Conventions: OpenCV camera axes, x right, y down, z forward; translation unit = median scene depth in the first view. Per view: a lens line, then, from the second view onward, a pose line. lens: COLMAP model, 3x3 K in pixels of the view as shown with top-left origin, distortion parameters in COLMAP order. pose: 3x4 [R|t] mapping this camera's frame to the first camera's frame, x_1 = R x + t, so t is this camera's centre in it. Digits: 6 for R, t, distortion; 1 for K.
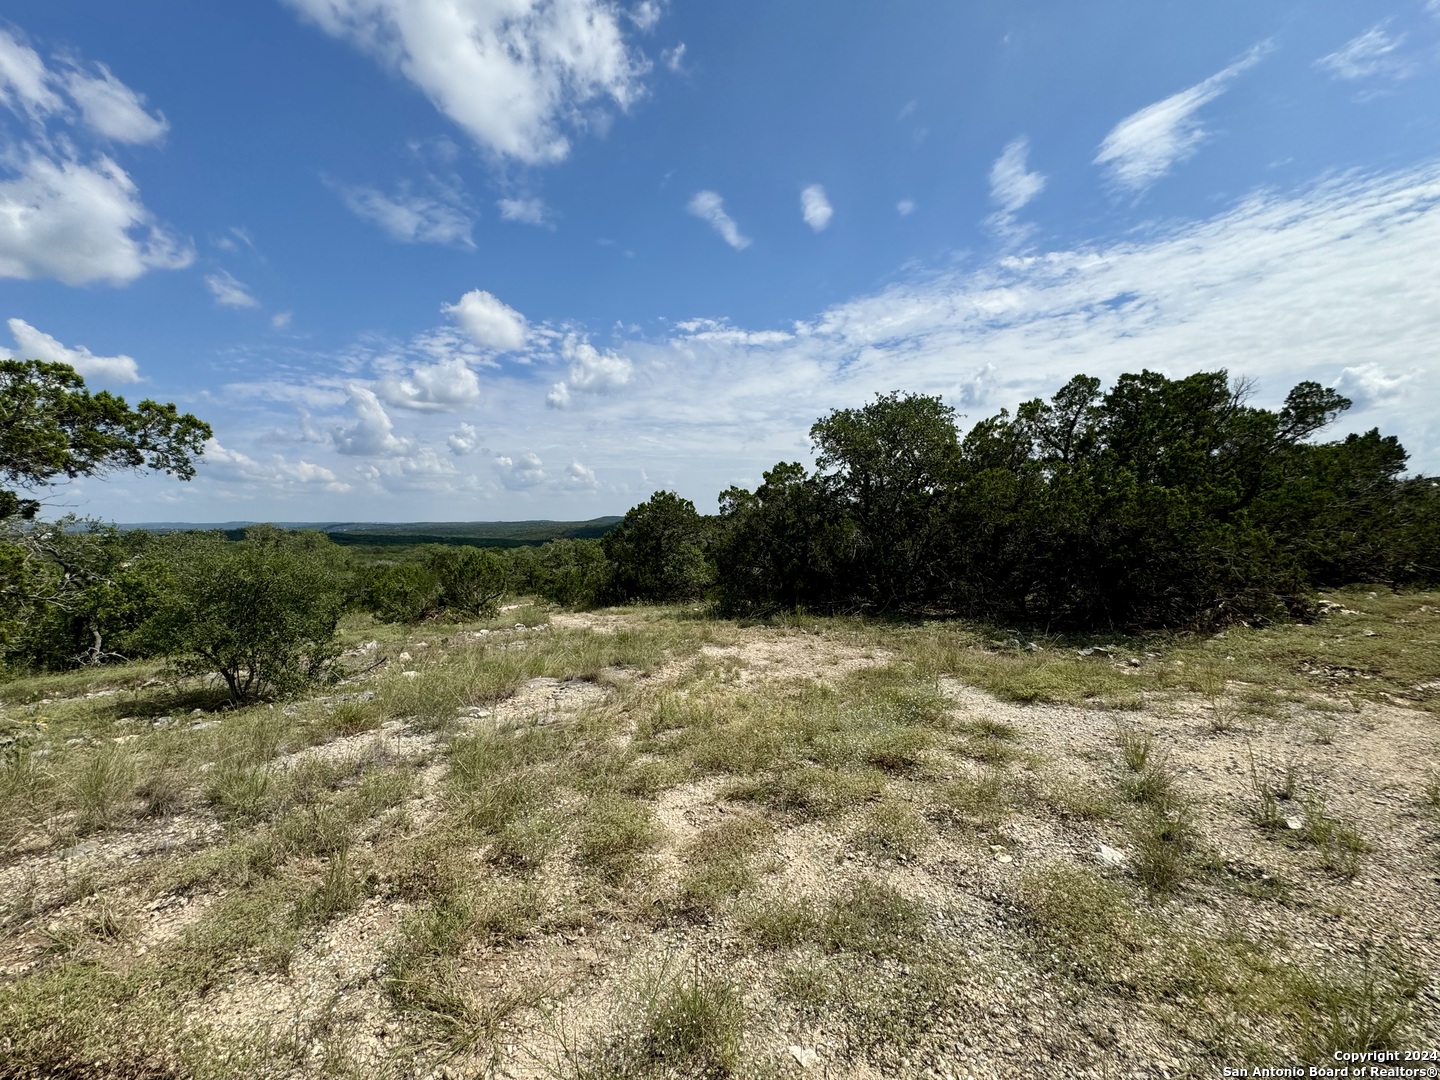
lens RADIAL K [[577.2, 0, 721.5], [0, 577.2, 535.6], [0, 0, 1]] dist [-0.003362, 0.000858]
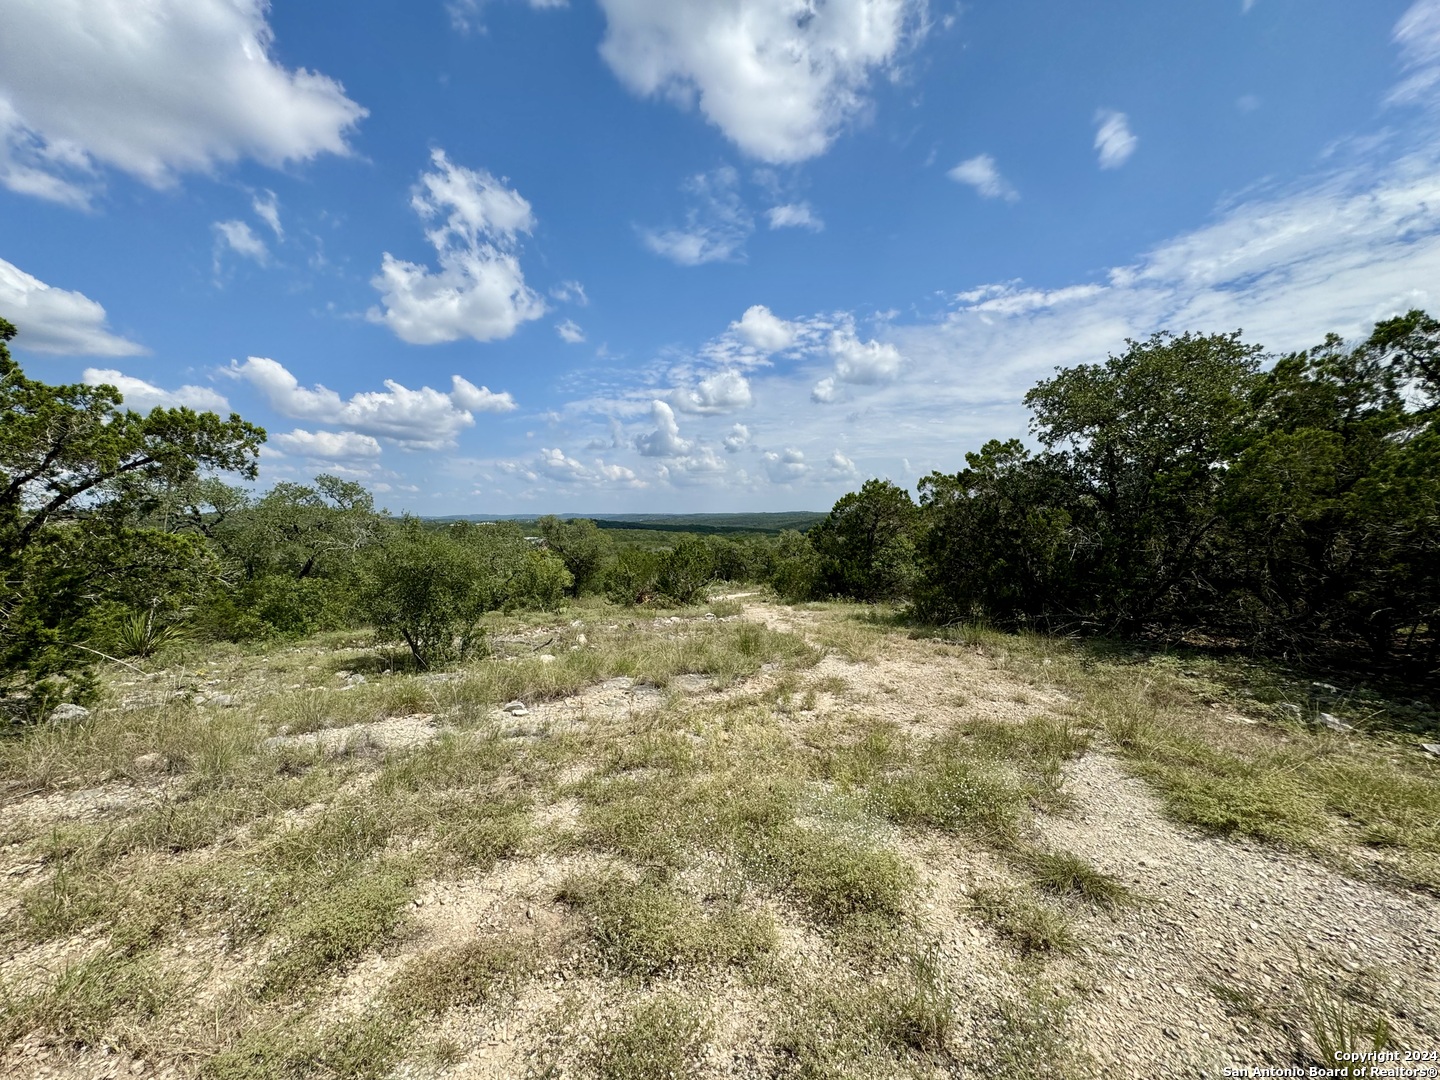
lens RADIAL K [[577.2, 0, 724.4], [0, 577.2, 537.6], [0, 0, 1]] dist [-0.003362, 0.000858]
pose [[0.904247, 0.015374, -0.426733, 0.079309], [-0.007150, 0.999757, 0.020867, -0.002281], [0.426950, -0.015818, 0.904137, 0.068332]]
